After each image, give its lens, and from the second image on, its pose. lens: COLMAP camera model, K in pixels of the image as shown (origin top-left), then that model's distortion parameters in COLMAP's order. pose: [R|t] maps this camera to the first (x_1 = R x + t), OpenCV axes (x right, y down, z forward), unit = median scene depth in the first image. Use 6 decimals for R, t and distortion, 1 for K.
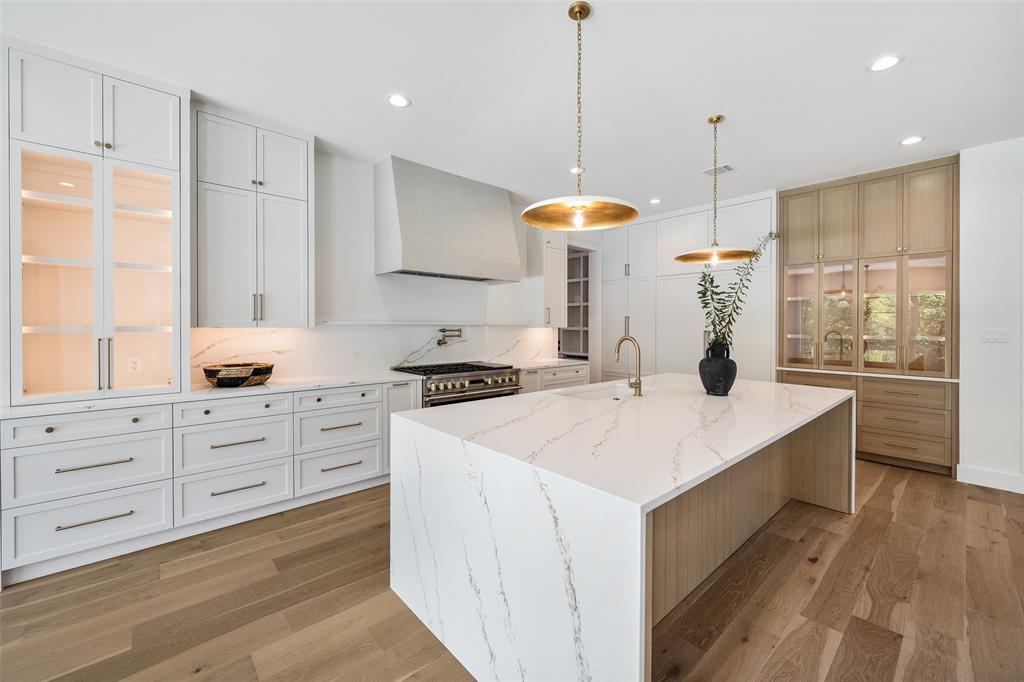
lens RADIAL K [[419.4, 0, 508.9], [0, 419.4, 319.5], [0, 0, 1]] dist [0.001015, 0.000091]
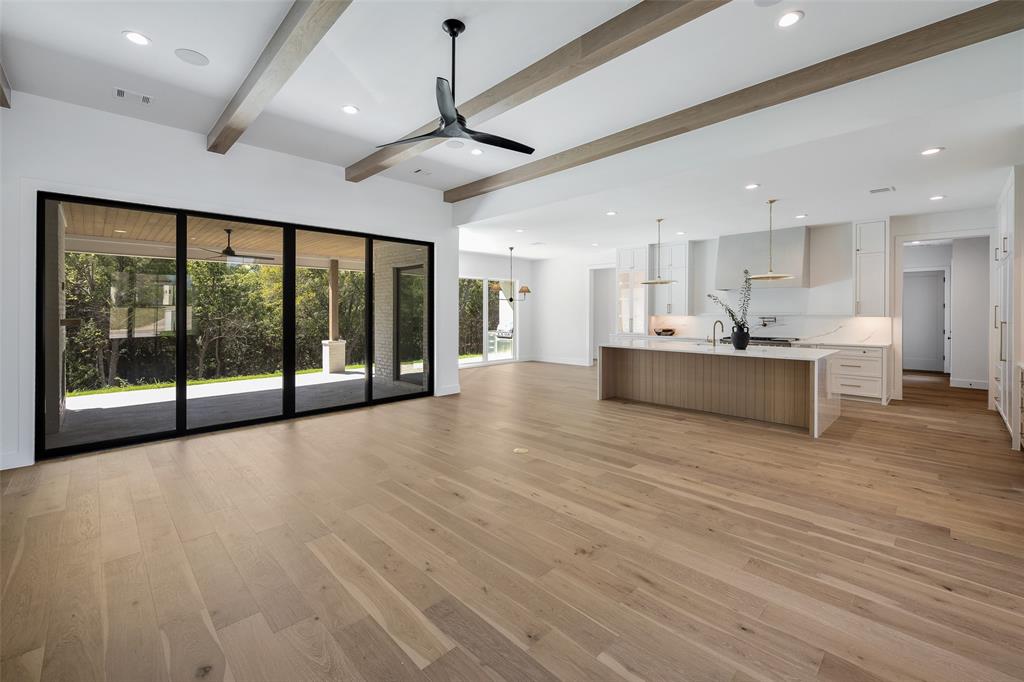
lens RADIAL K [[419.4, 0, 508.9], [0, 419.4, 319.5], [0, 0, 1]] dist [0.001015, 0.000091]
pose [[0.047835, 0.010828, -0.998797, 1.832643], [0.009738, 0.999889, 0.011306, 0.000870], [0.998808, -0.010267, 0.047724, -0.192032]]
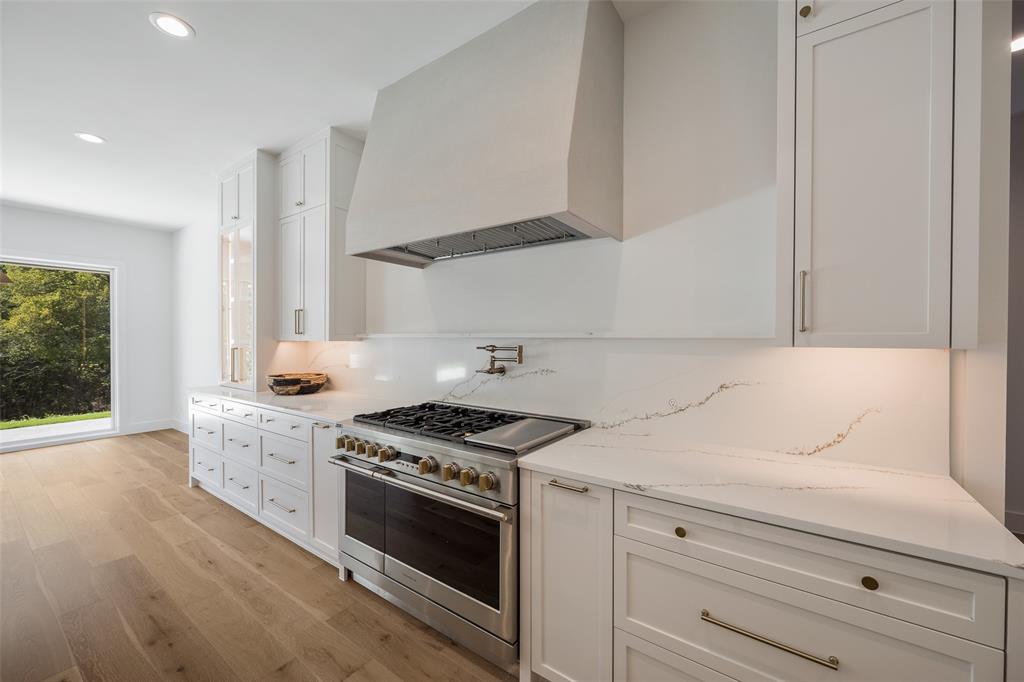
lens RADIAL K [[398.5, 0, 498.7], [0, 398.5, 311.6], [0, 0, 1]] dist [-0.000554, -0.000005]
pose [[0.209615, -0.058617, -0.976025, 0.412126], [0.010366, 0.998279, -0.057728, 0.009943], [0.977729, 0.001983, 0.209862, 1.040047]]
